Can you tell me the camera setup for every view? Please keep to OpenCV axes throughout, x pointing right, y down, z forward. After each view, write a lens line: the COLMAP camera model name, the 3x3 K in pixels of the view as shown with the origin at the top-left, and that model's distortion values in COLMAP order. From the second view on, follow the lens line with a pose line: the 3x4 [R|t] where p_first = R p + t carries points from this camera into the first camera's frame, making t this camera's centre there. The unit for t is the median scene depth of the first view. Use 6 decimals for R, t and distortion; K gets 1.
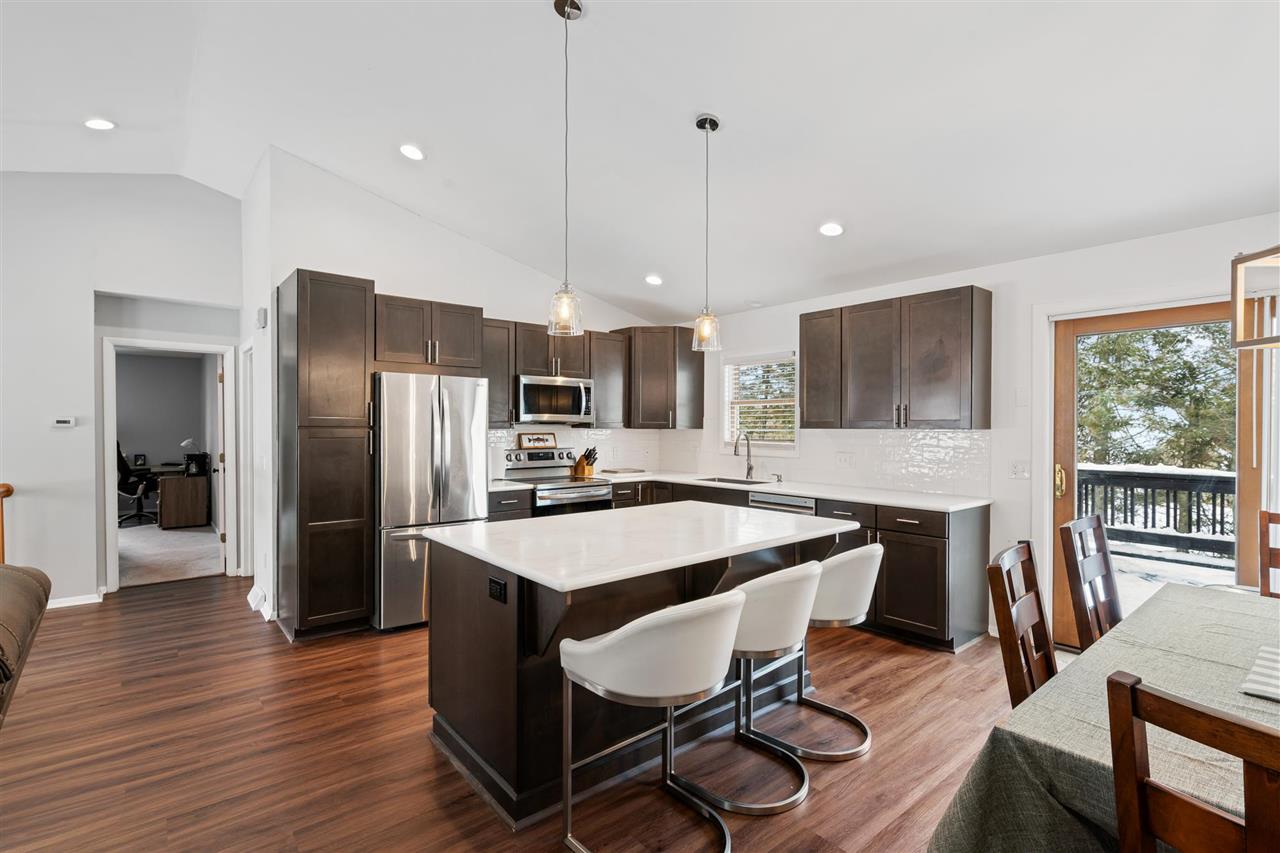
lens RADIAL K [[601.3, 0, 644.7], [0, 601.3, 428.5], [0, 0, 1]] dist [-0.003749, -0.000154]
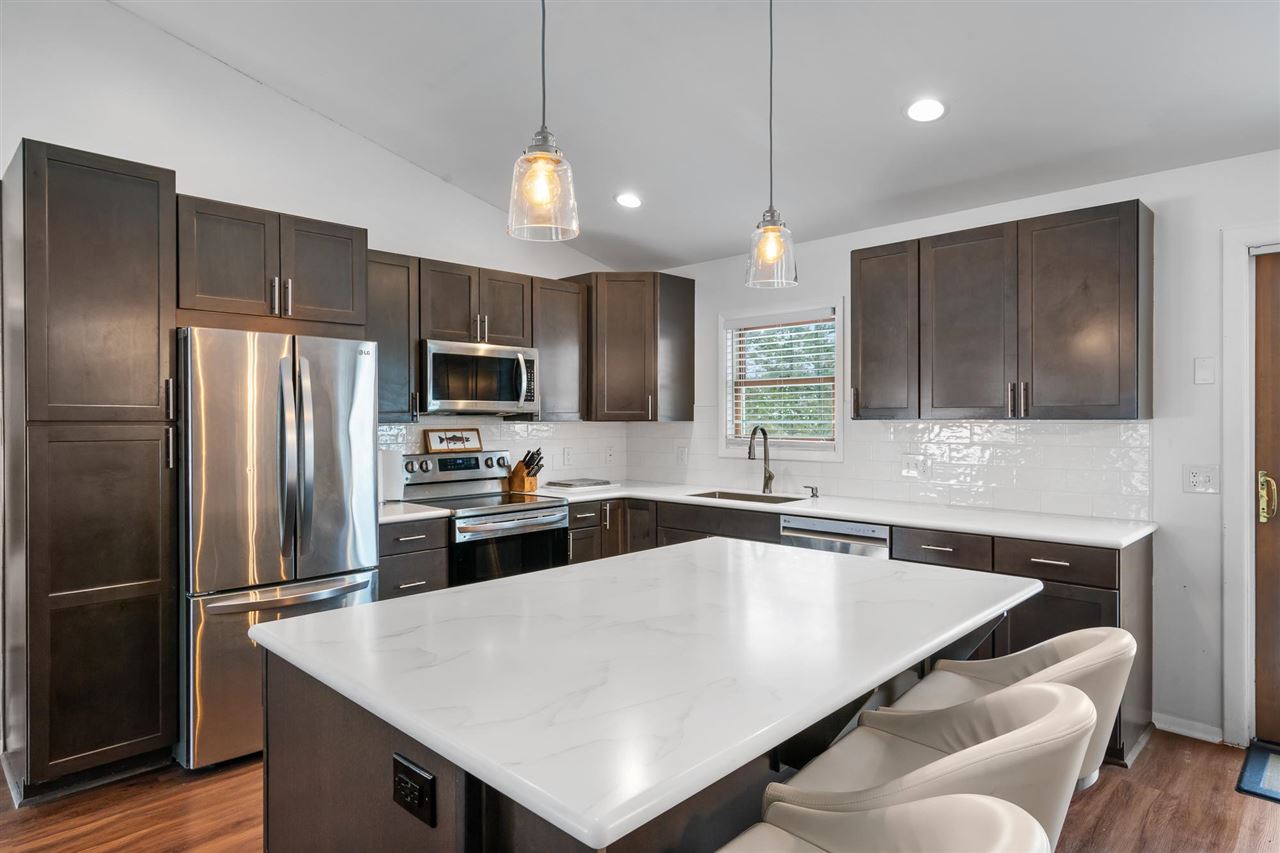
lens RADIAL K [[741.9, 0, 647.8], [0, 741.9, 422.9], [0, 0, 1]] dist [0.003156, 0.003994]
pose [[0.994882, -0.006519, 0.100835, -0.061941], [0.006246, 0.999976, 0.003022, -0.000365], [-0.100852, -0.002377, 0.994899, 0.215077]]
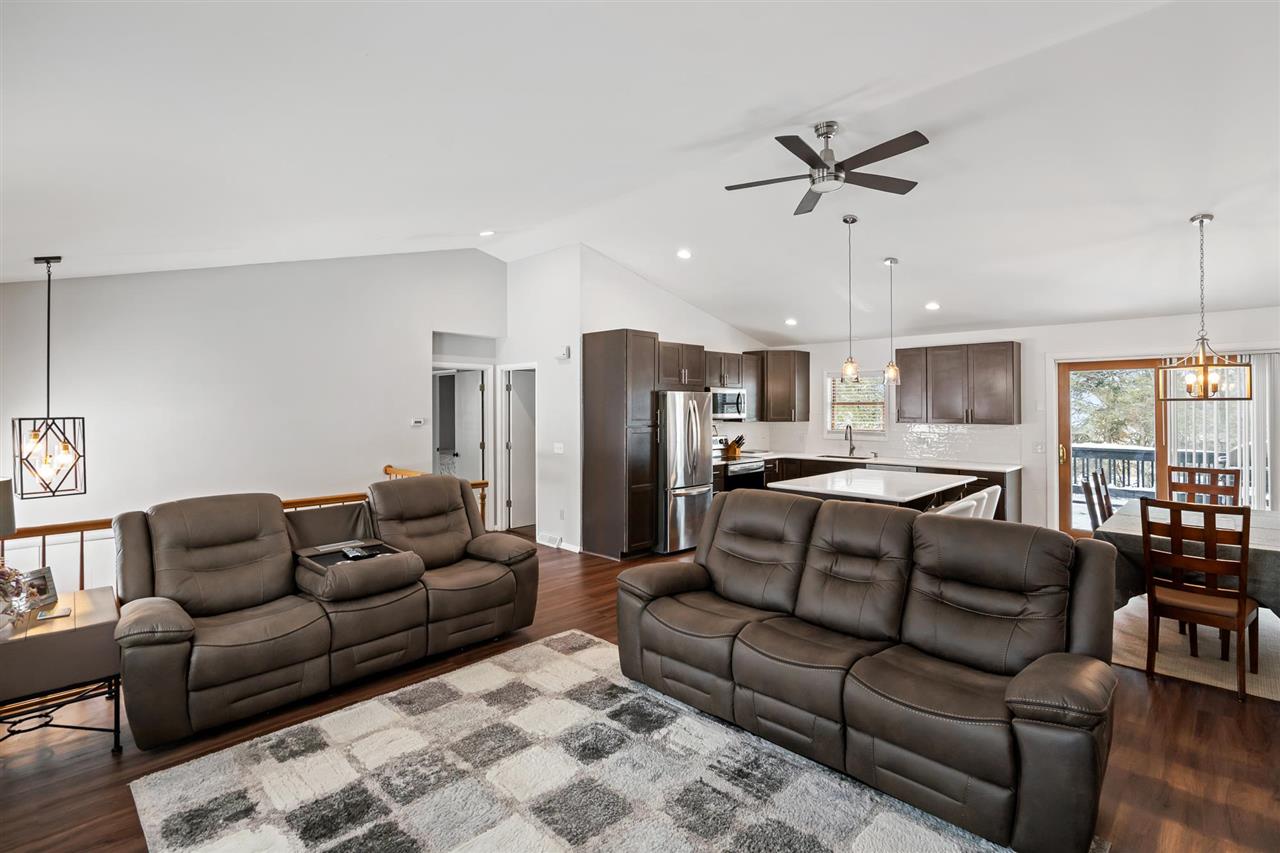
lens RADIAL K [[578.9, 0, 678.5], [0, 578.9, 401.7], [0, 0, 1]] dist [-0.008960, 0.001048]
pose [[0.994686, -0.003111, 0.102904, -0.511106], [0.004516, 0.999900, -0.013421, -0.041316], [-0.102852, 0.013814, 0.994601, -0.481947]]
